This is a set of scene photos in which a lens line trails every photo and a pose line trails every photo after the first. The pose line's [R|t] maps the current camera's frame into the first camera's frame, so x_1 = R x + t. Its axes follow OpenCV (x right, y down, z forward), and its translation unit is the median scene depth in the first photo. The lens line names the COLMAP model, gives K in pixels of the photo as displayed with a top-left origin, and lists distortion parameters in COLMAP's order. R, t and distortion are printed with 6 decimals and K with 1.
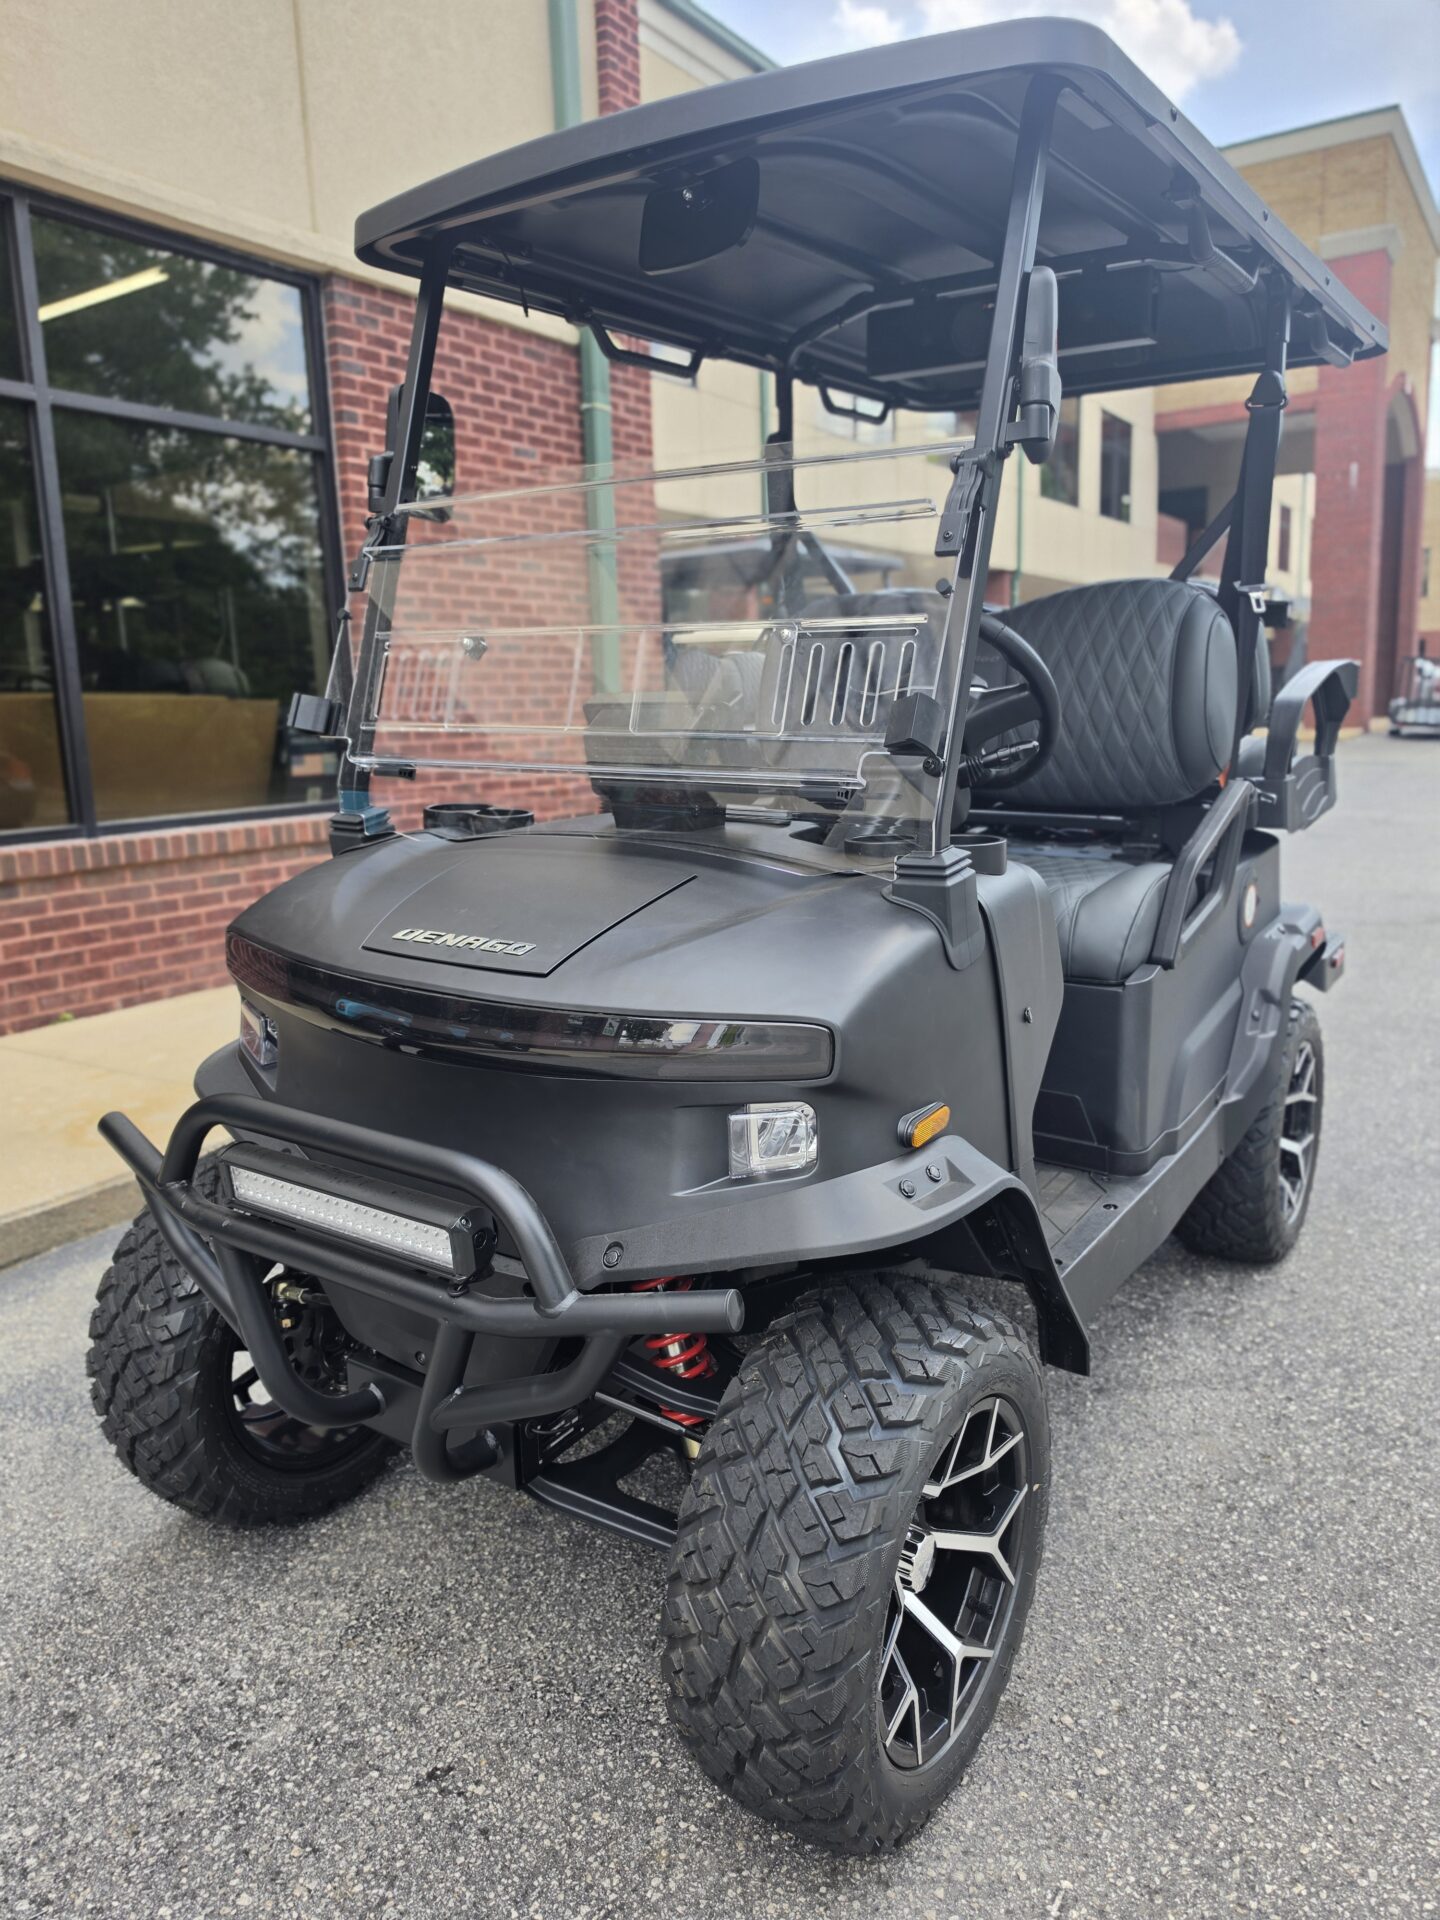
lens RADIAL K [[1352.7, 0, 724.2], [0, 1352.7, 932.2], [0, 0, 1]] dist [0.001256, -0.000387]
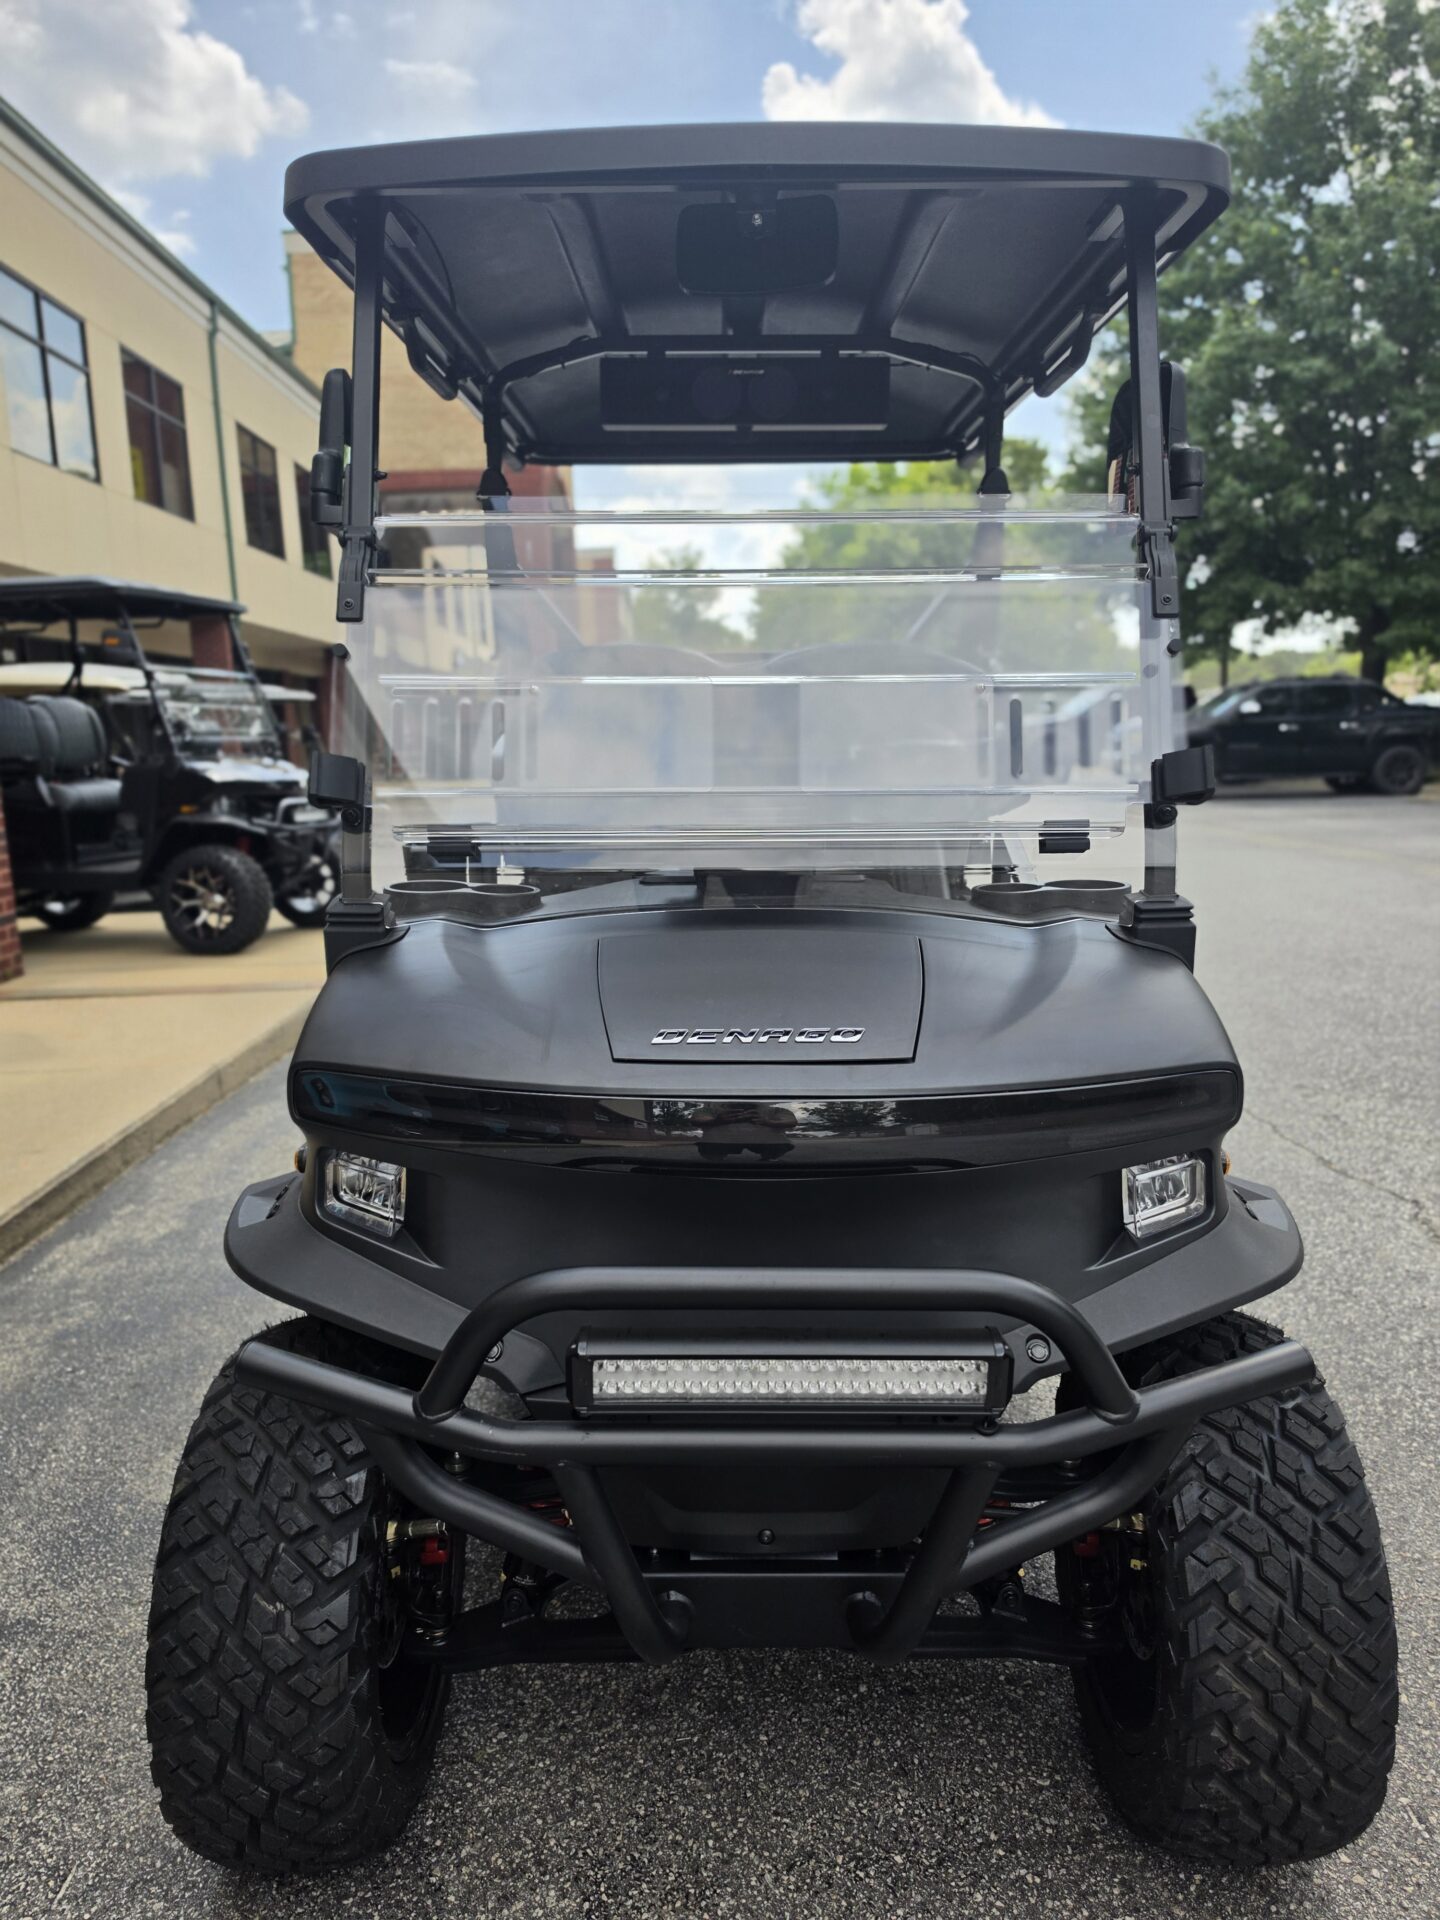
lens RADIAL K [[1349.4, 0, 720.0], [0, 1349.4, 960.0], [0, 0, 1]] dist [-0.000526, -0.001266]
pose [[0.829246, -0.086220, 0.552193, -0.630138], [0.096502, 0.995278, 0.010484, -0.050094], [-0.550489, 0.044594, 0.833651, 0.278266]]
